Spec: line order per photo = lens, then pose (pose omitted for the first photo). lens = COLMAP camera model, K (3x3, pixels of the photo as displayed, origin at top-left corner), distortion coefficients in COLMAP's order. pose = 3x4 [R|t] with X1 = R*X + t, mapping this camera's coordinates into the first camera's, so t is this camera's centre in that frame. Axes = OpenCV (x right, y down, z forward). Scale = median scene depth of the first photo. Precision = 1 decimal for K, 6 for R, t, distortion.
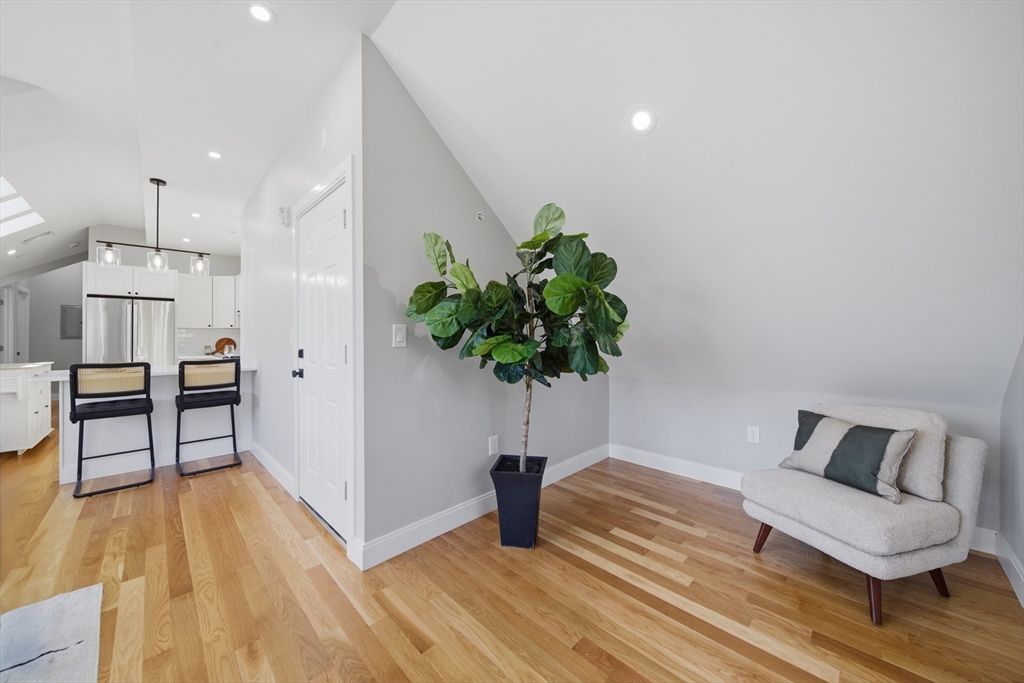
lens RADIAL K [[363.6, 0, 516.3], [0, 363.6, 335.9], [0, 0, 1]] dist [0.000365, -0.001041]
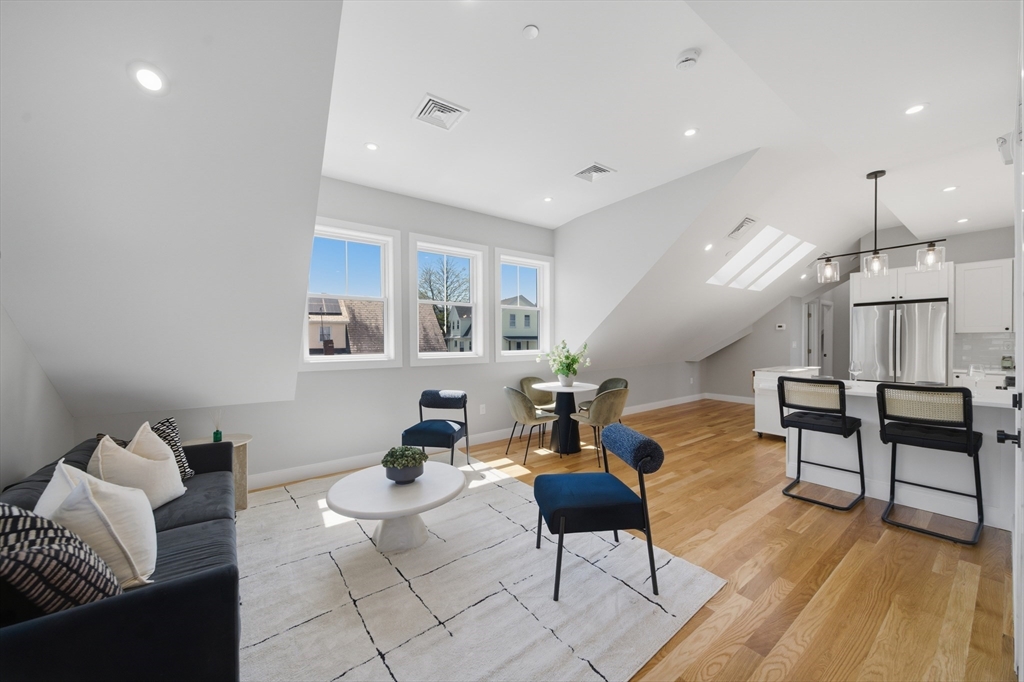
lens RADIAL K [[363.6, 0, 508.2], [0, 363.6, 346.1], [0, 0, 1]] dist [0.000365, -0.001041]
pose [[-0.162457, 0.019160, -0.986530, 0.036877], [0.015880, 0.999733, 0.016802, -0.042552], [0.986588, -0.012937, -0.162718, 0.289951]]
